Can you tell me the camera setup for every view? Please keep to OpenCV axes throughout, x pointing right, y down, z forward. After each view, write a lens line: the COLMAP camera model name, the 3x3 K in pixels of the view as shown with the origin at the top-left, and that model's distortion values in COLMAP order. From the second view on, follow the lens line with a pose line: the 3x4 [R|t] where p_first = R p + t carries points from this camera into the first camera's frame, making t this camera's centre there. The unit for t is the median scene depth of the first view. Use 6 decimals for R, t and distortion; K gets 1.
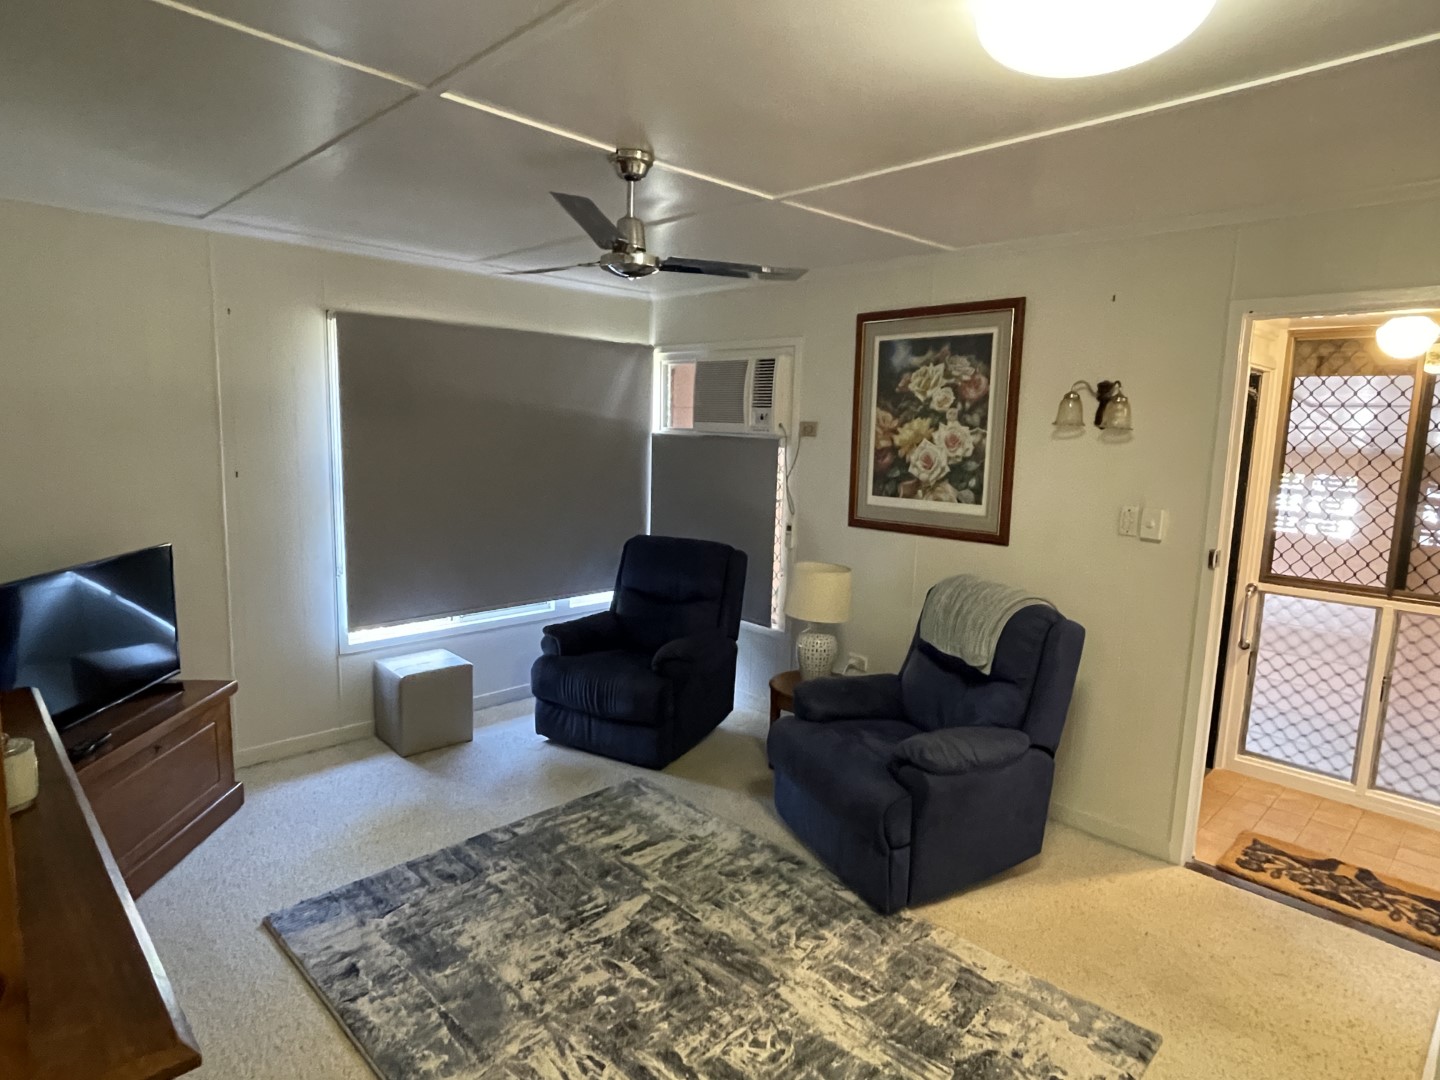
lens RADIAL K [[830.1, 0, 727.8], [0, 830.1, 537.8], [0, 0, 1]] dist [-0.005306, -0.001062]
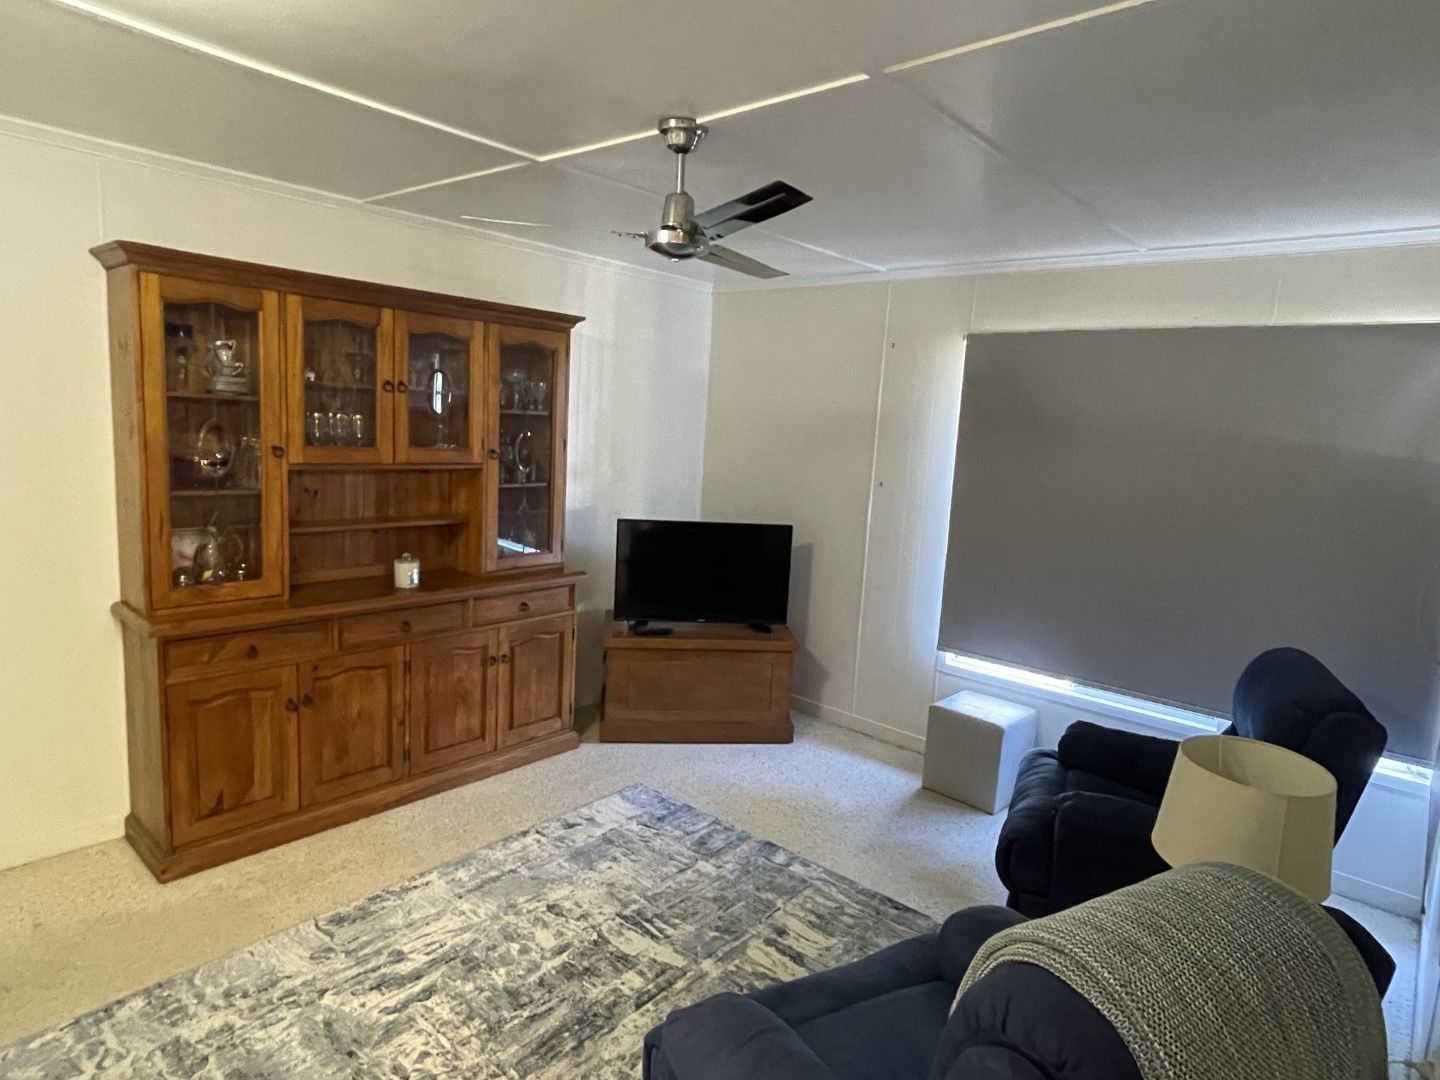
lens RADIAL K [[830.1, 0, 728.3], [0, 830.1, 541.9], [0, 0, 1]] dist [-0.005306, -0.001062]
pose [[0.069534, 0.123053, -0.989961, 0.799825], [-0.194402, 0.975009, 0.107539, -0.114859], [0.978454, 0.184973, 0.091718, 0.991666]]
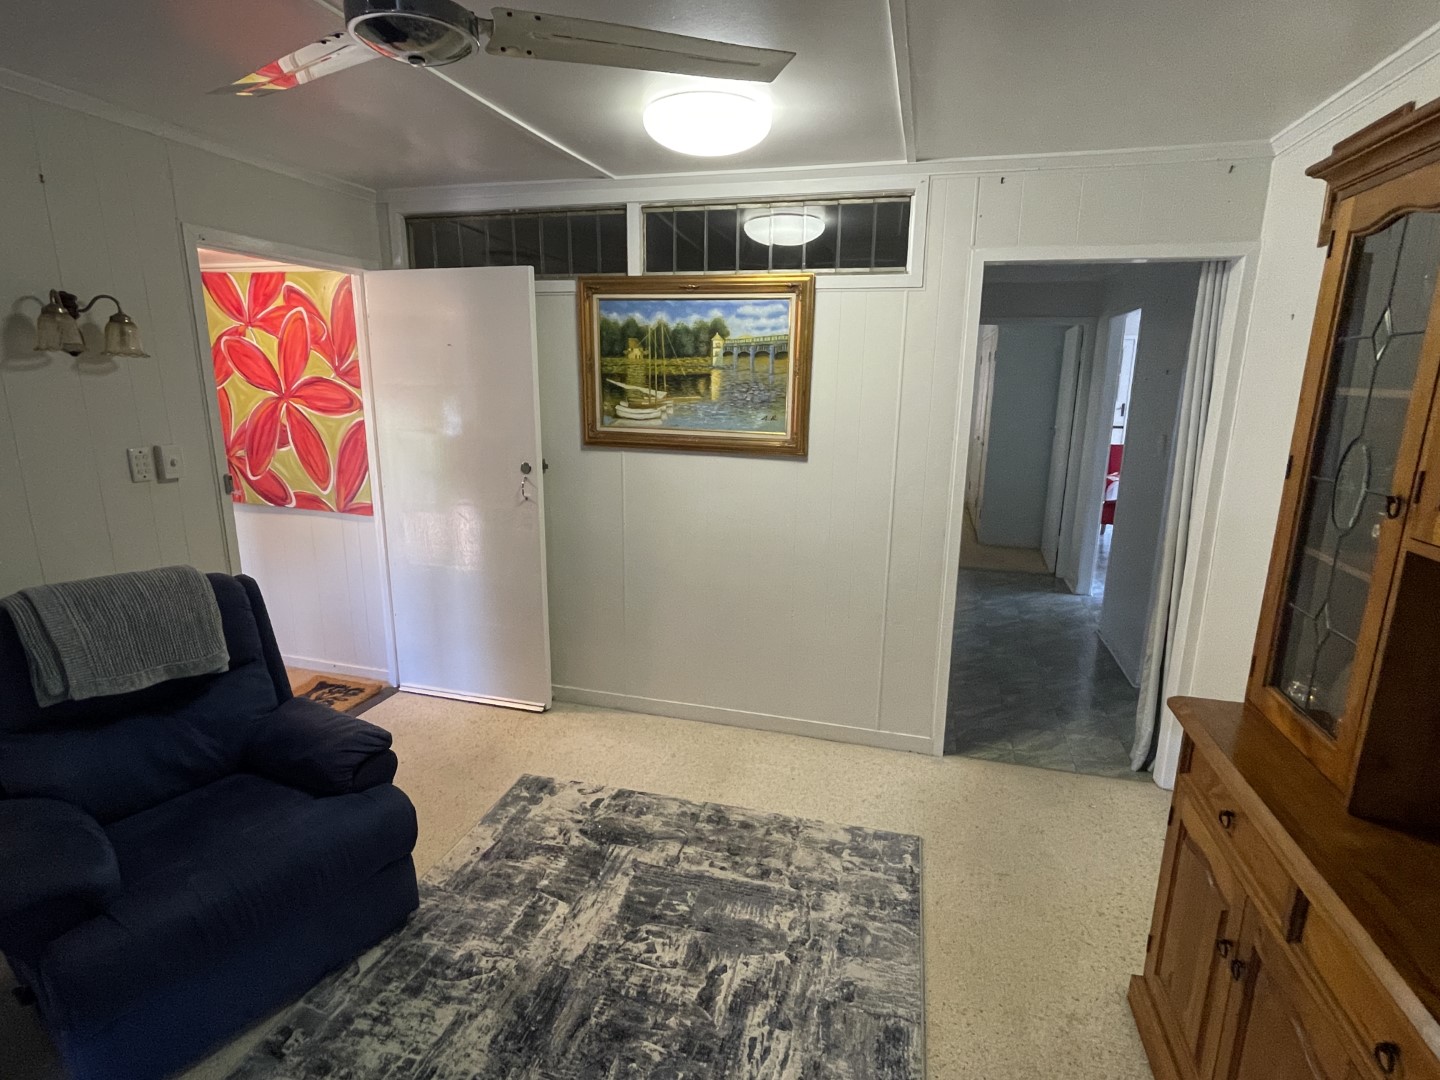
lens RADIAL K [[732.9, 0, 717.9], [0, 732.9, 543.1], [0, 0, 1]] dist [0.002398, -0.001338]
pose [[-0.490933, -0.232635, 0.839563, -0.598430], [0.094882, 0.943679, 0.316967, -0.162282], [-0.866015, 0.235269, -0.441210, 1.058347]]
